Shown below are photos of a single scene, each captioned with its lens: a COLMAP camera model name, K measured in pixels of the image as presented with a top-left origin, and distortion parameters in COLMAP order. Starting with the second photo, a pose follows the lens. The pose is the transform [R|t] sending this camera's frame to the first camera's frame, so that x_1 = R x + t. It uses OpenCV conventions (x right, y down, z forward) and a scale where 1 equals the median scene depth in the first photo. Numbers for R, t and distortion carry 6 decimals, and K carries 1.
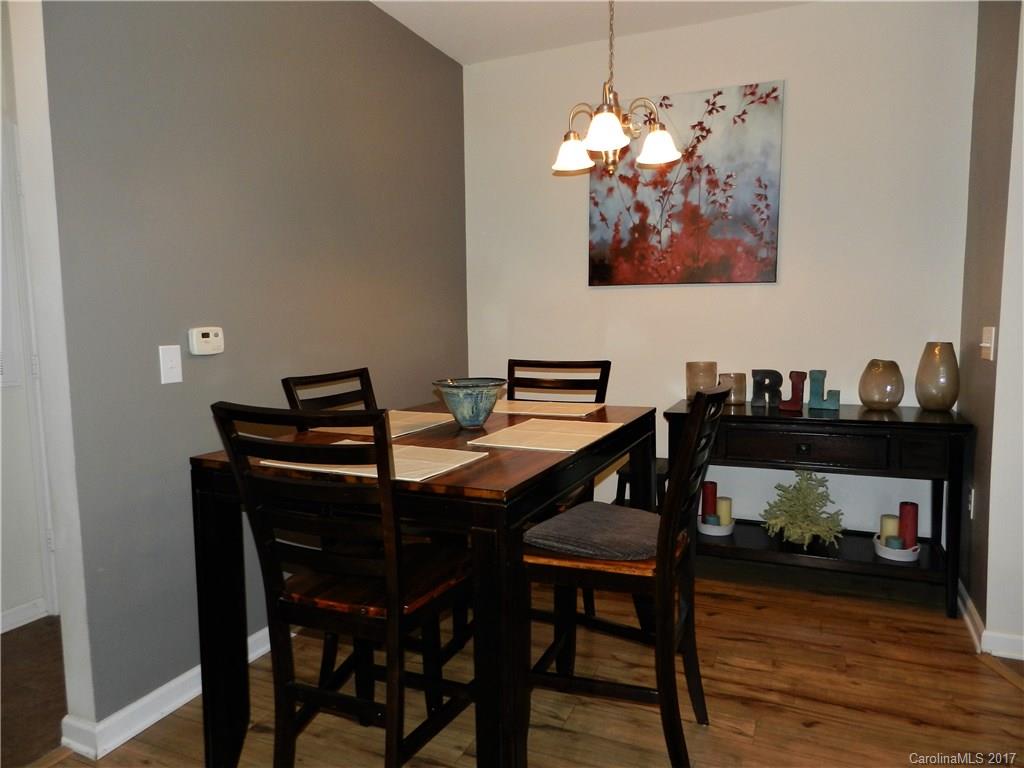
lens RADIAL K [[683.8, 0, 505.5], [0, 683.8, 387.6], [0, 0, 1]] dist [0.008535, 0.002330]
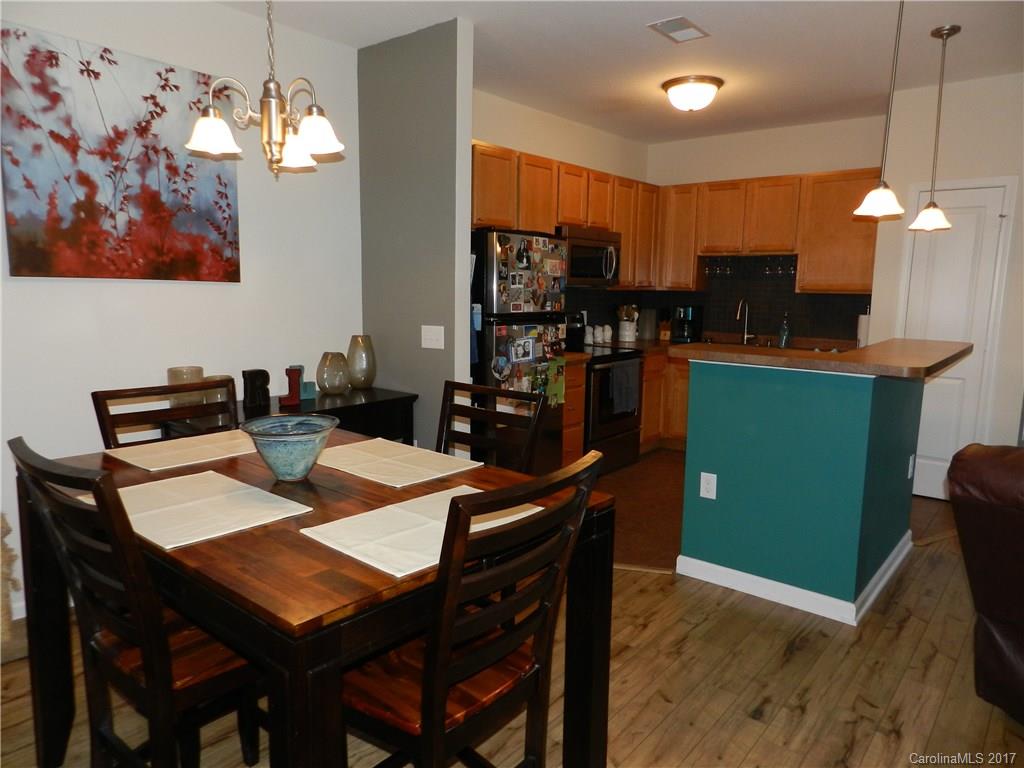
lens RADIAL K [[696.0, 0, 512.0], [0, 696.0, 384.0], [0, 0, 1]] dist [0.006770, 0.000591]
pose [[0.264703, -0.117444, 0.957151, -0.483860], [0.082152, 0.991694, 0.098963, -0.072145], [-0.960824, 0.052436, 0.272153, 0.332788]]
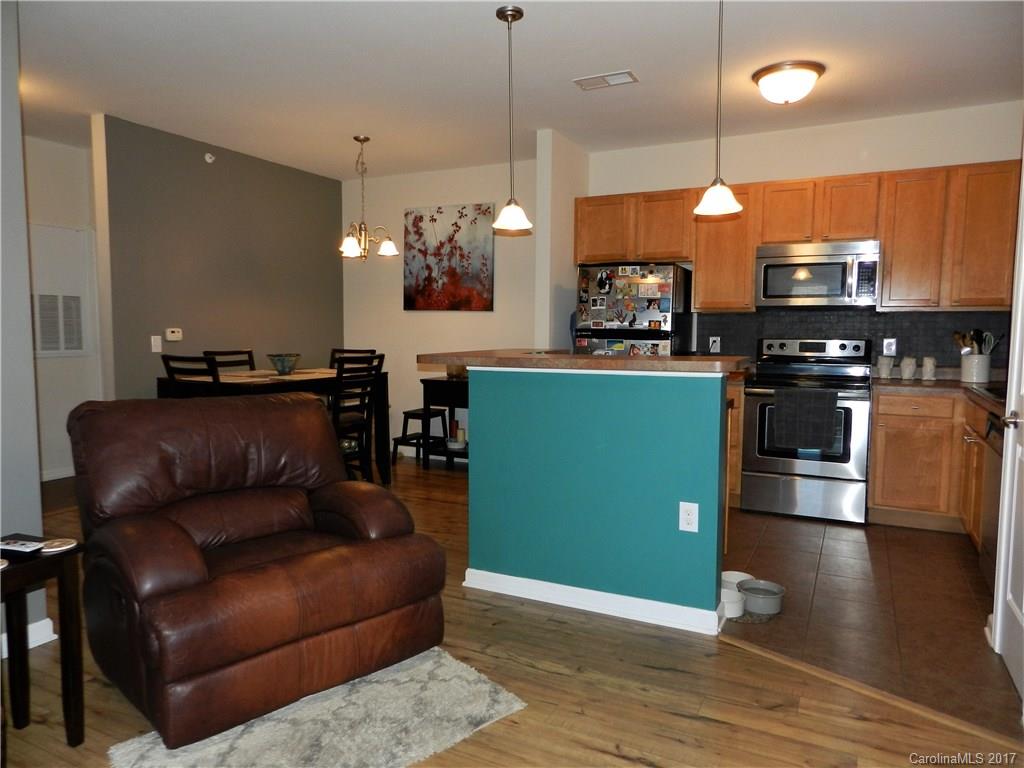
lens RADIAL K [[683.8, 0, 505.5], [0, 683.8, 387.6], [0, 0, 1]] dist [0.008535, 0.002330]
pose [[0.998490, 0.025234, -0.048799, 0.509409], [-0.025969, 0.999558, -0.014499, 0.073601], [0.048412, 0.015744, 0.998703, -0.793479]]
